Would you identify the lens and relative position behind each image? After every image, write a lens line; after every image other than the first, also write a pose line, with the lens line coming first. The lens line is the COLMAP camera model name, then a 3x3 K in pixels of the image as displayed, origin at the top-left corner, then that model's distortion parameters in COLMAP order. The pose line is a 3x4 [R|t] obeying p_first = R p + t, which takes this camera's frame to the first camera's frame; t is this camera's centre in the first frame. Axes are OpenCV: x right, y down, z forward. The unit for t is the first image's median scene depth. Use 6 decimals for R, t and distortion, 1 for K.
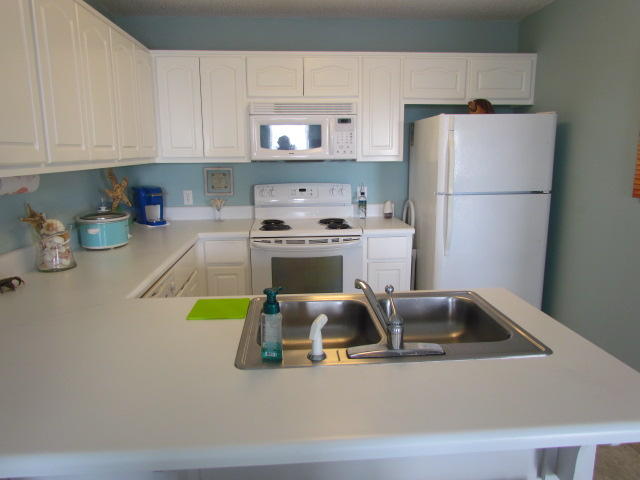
lens RADIAL K [[456.0, 0, 320.0], [0, 456.0, 240.5], [0, 0, 1]] dist [-0.019934, 0.005097]
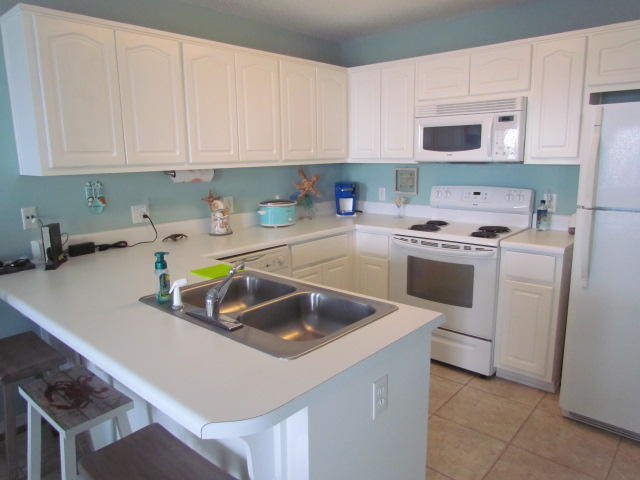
lens RADIAL K [[456.0, 0, 318.2], [0, 456.0, 240.0], [0, 0, 1]] dist [-0.019934, 0.005097]
pose [[0.697757, 0.130494, -0.704348, 0.456456], [-0.128357, 0.990130, 0.056284, -0.028672], [0.704740, 0.051136, 0.707620, 0.118208]]
